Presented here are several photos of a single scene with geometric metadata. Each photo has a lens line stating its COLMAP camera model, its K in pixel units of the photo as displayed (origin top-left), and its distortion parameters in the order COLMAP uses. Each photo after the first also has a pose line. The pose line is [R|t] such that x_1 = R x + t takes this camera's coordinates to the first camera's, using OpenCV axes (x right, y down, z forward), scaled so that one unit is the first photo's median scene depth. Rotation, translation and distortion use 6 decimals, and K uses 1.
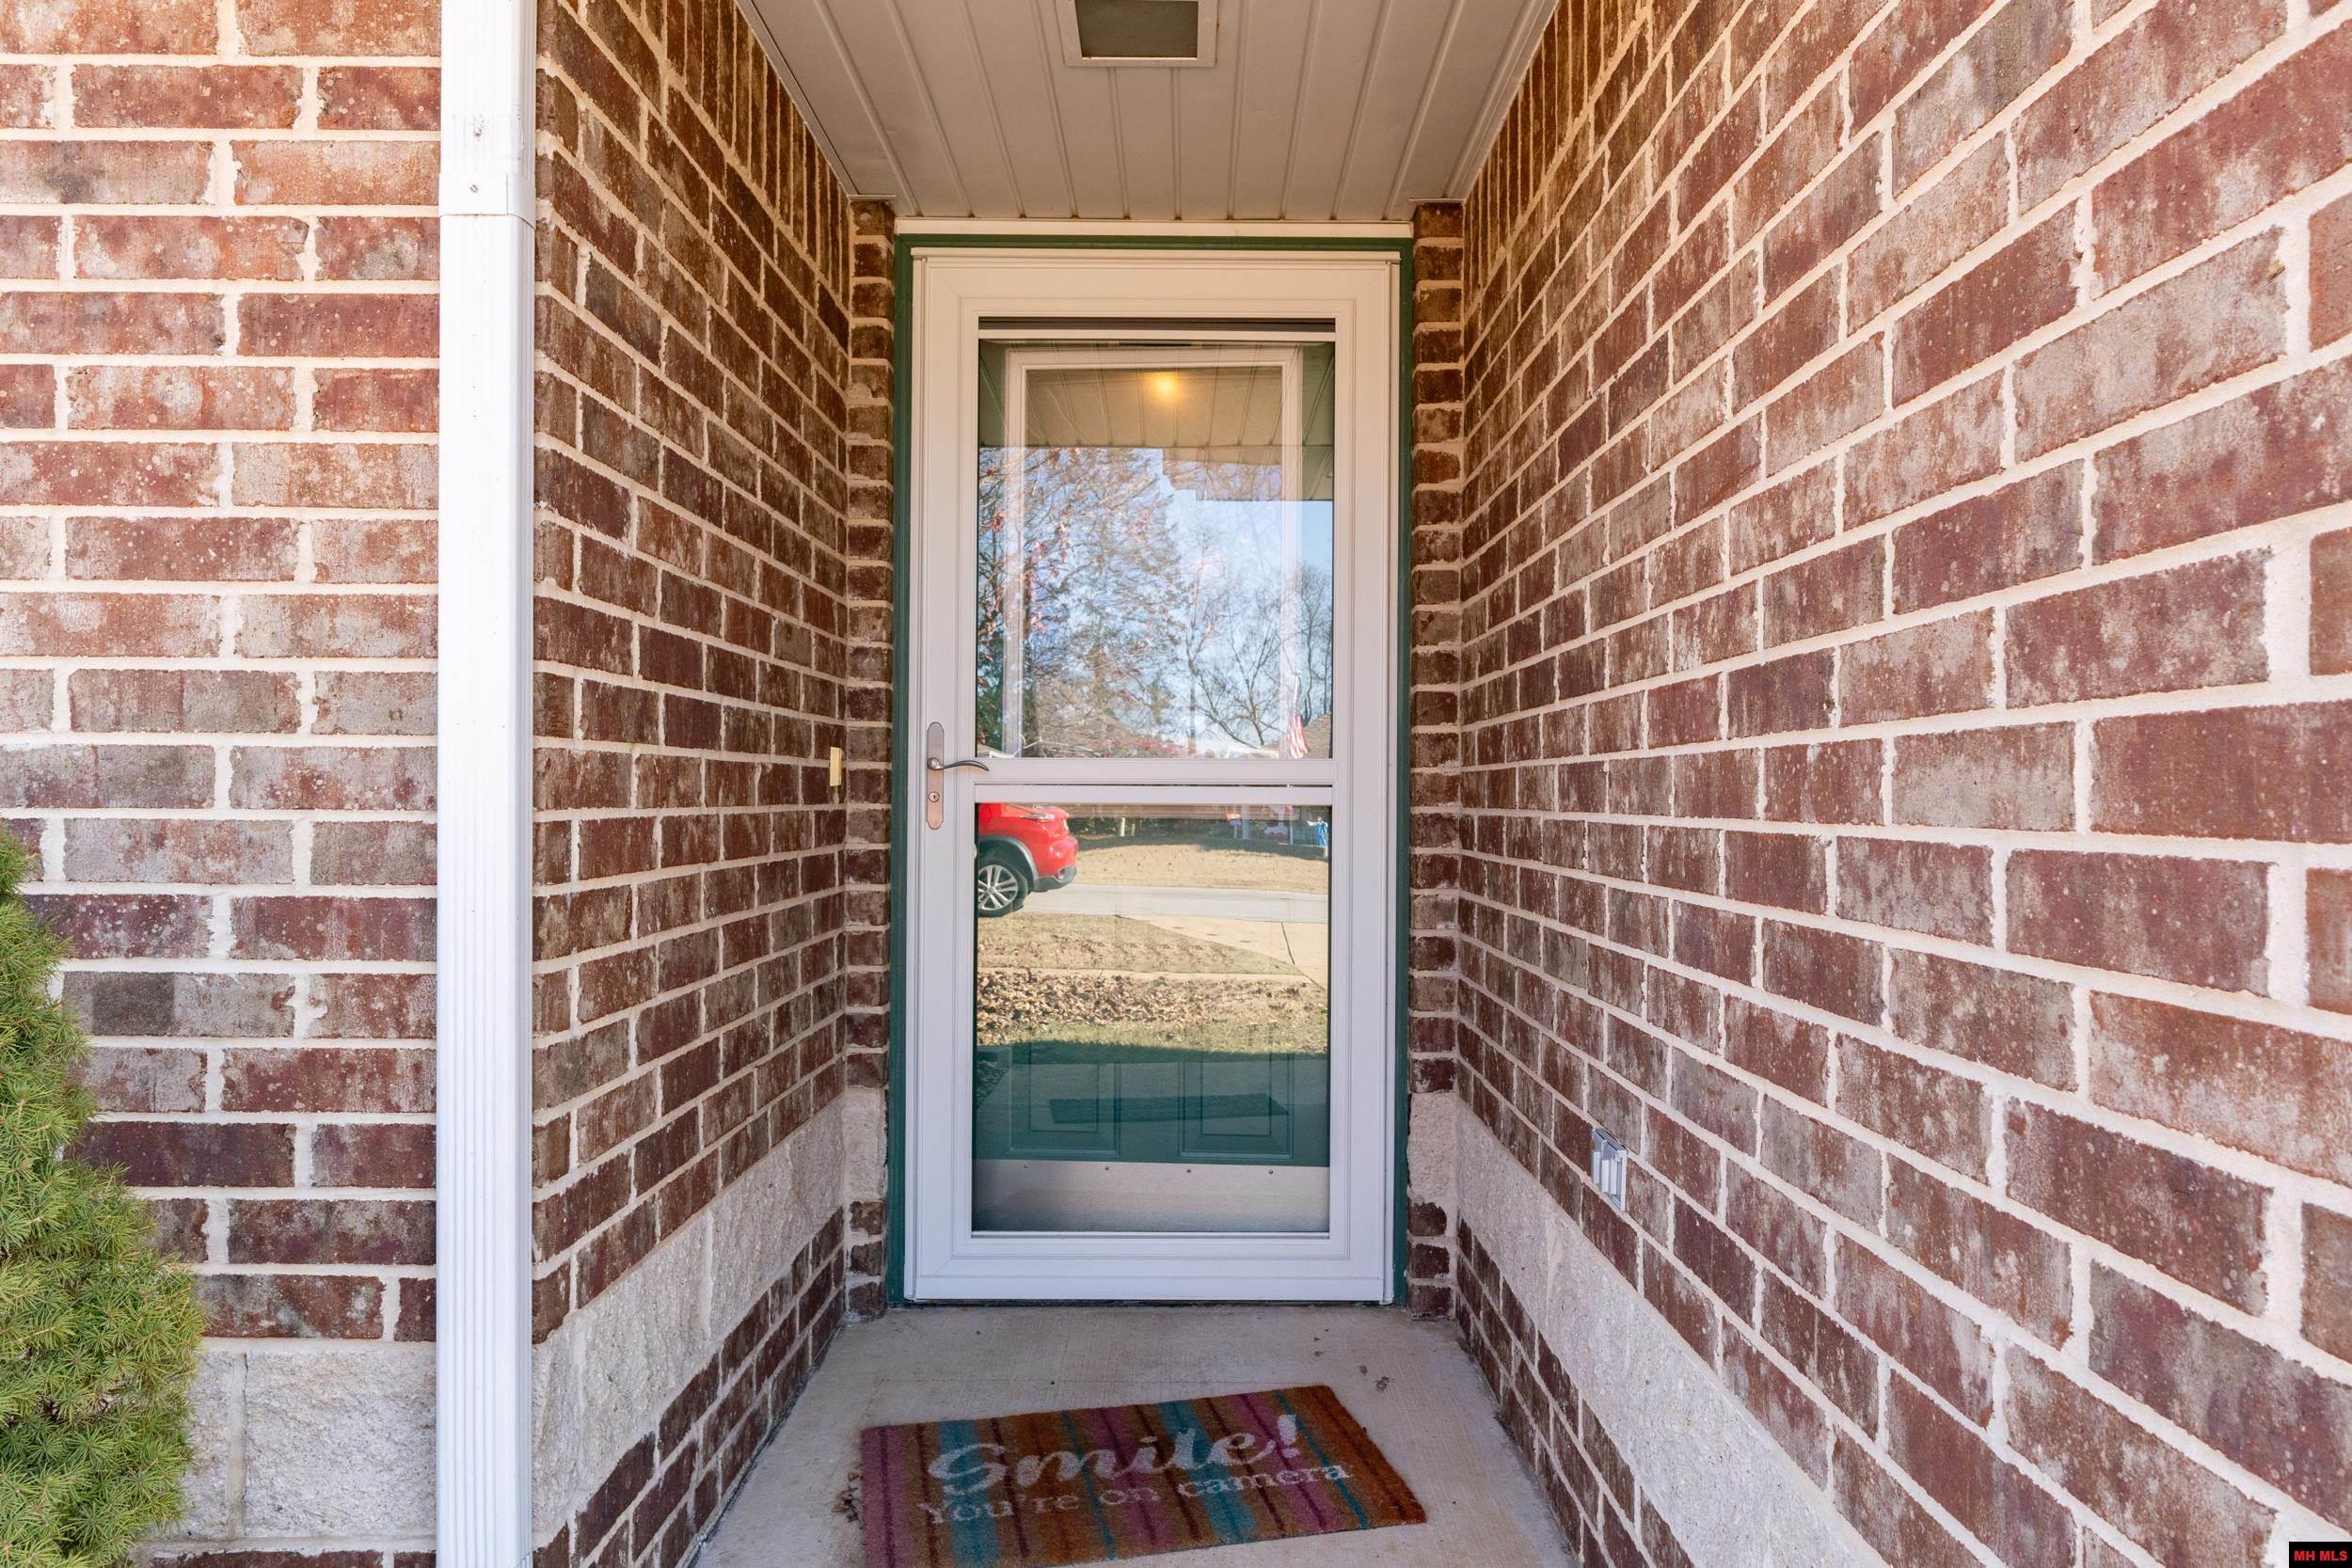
lens RADIAL K [[1491.0, 0, 1176.7], [0, 1491.0, 782.1], [0, 0, 1]] dist [-0.003345, -0.000756]
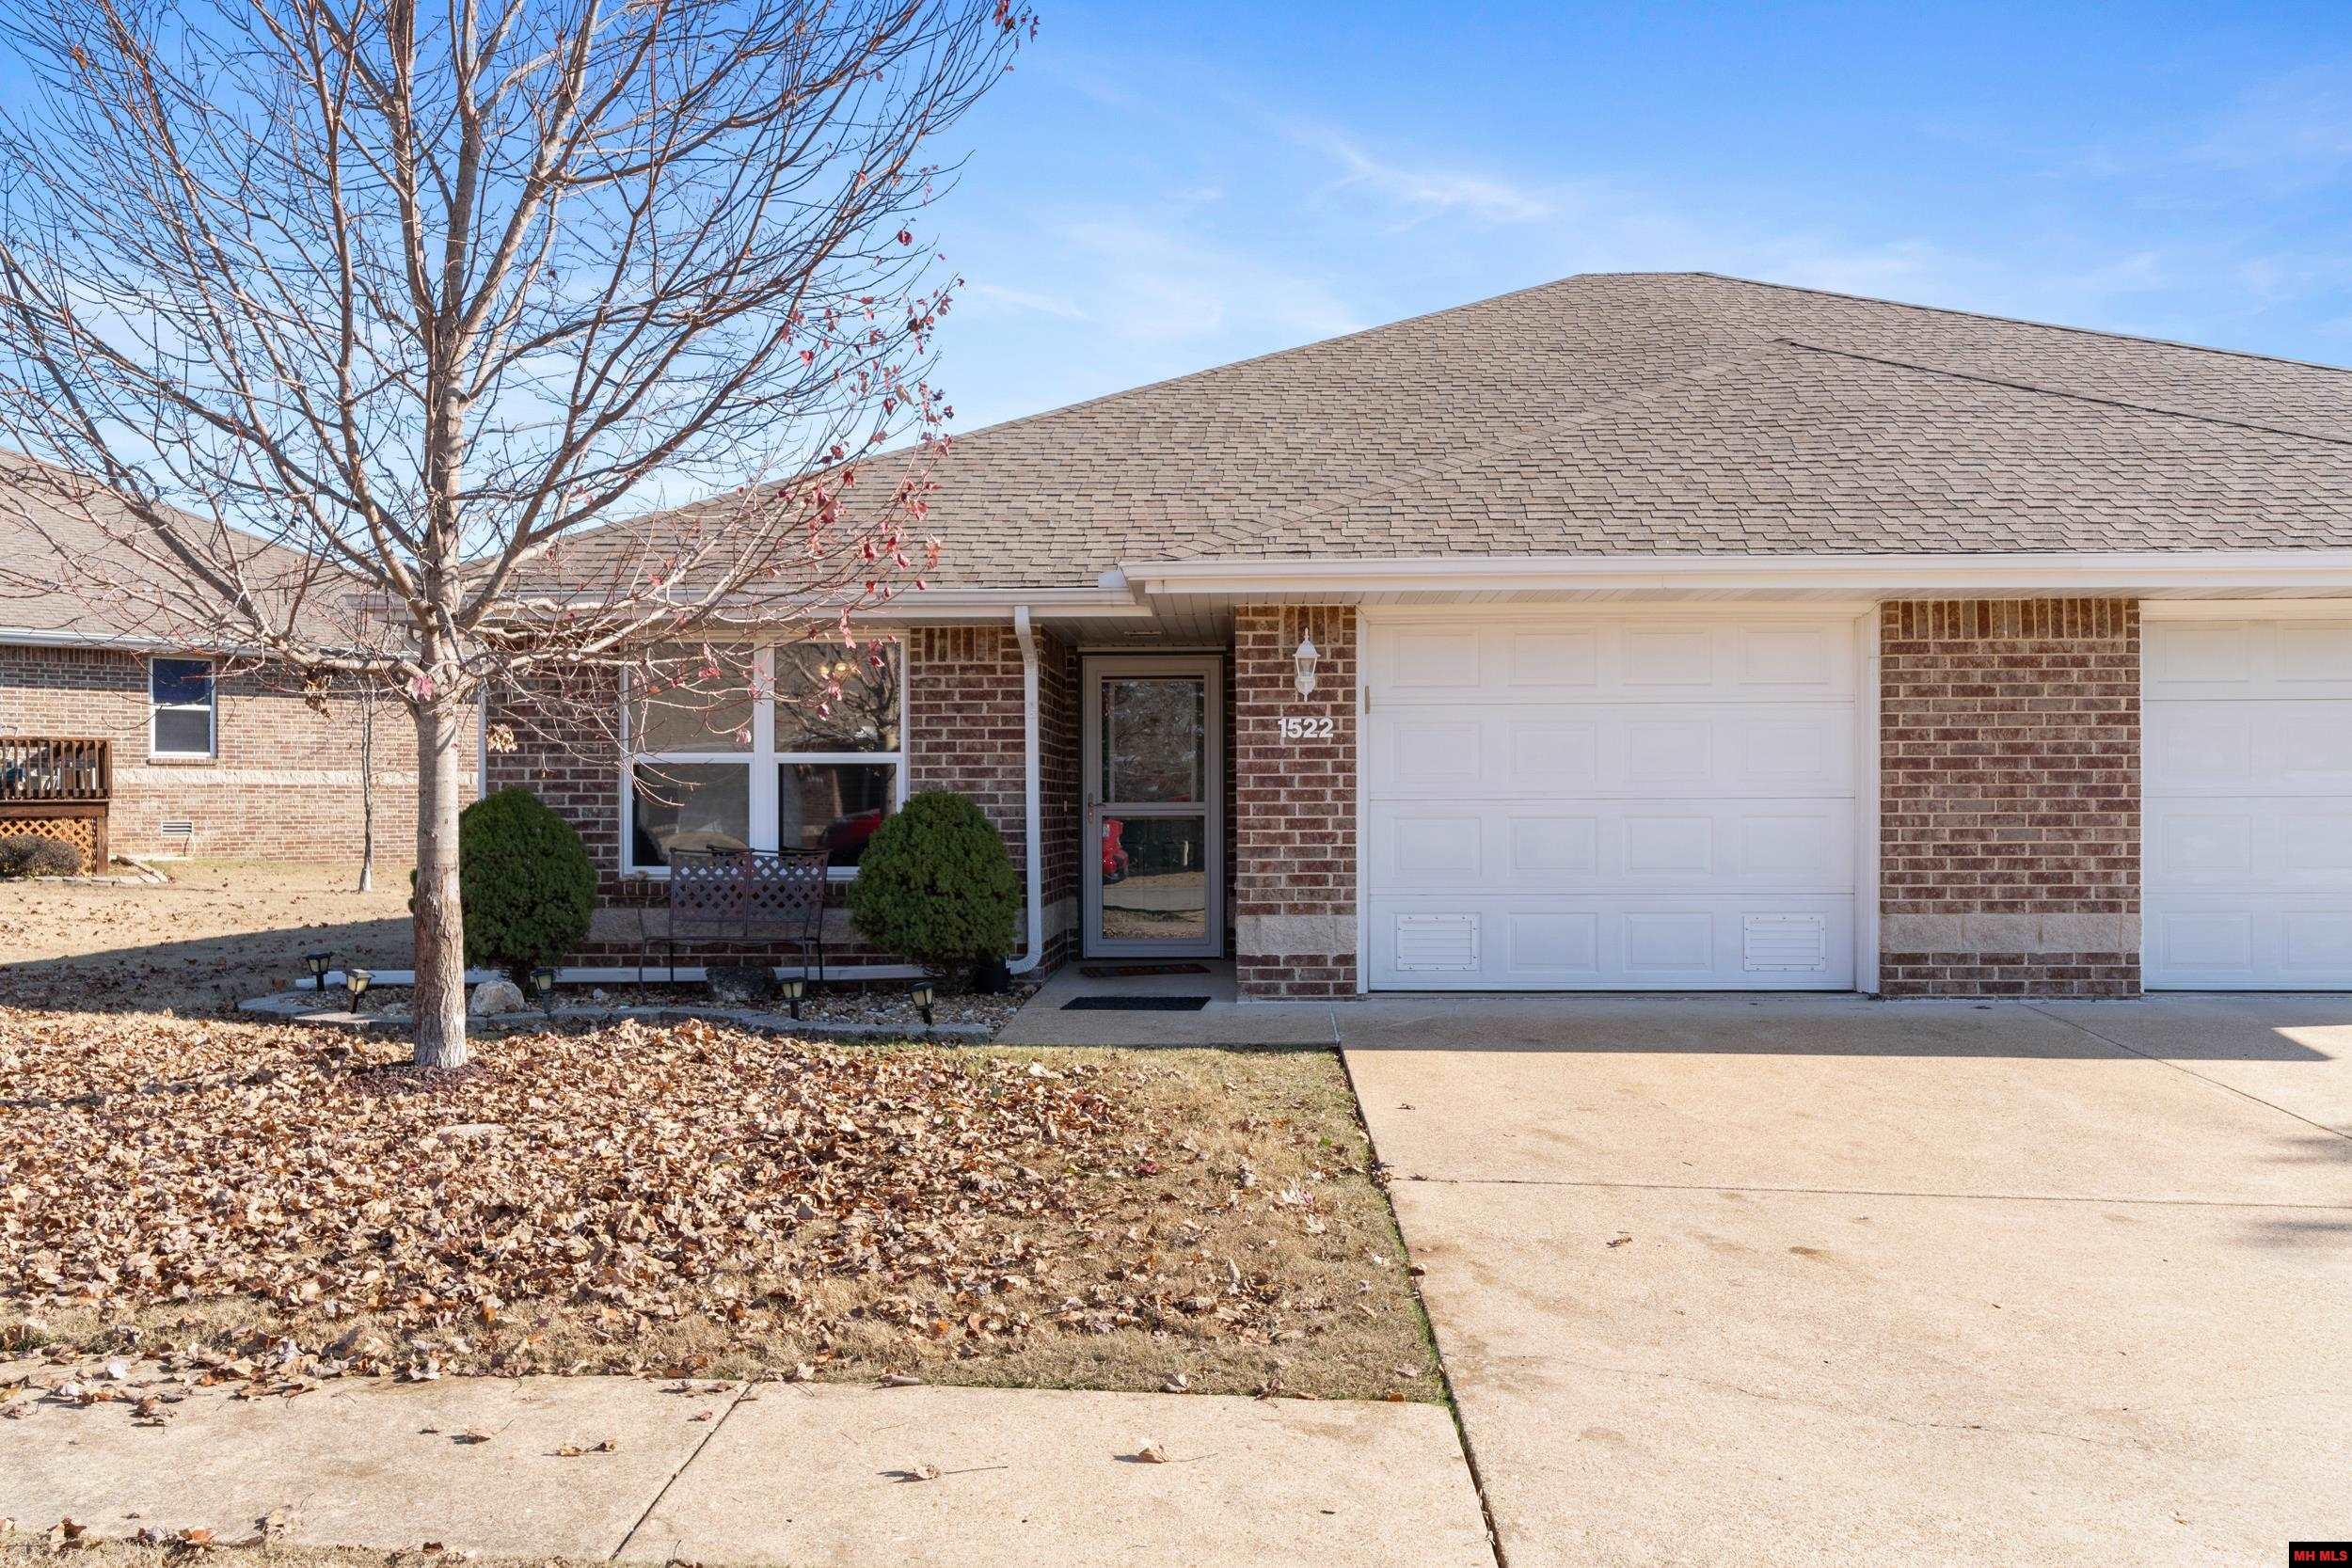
lens RADIAL K [[1830.8, 0, 1176.2], [0, 1830.8, 789.9], [0, 0, 1]] dist [0.001931, 0.000384]
pose [[0.999143, -0.003460, -0.041249, 0.408624], [0.002831, 0.999879, -0.015311, 0.024697], [0.041297, 0.015181, 0.999032, -6.173474]]
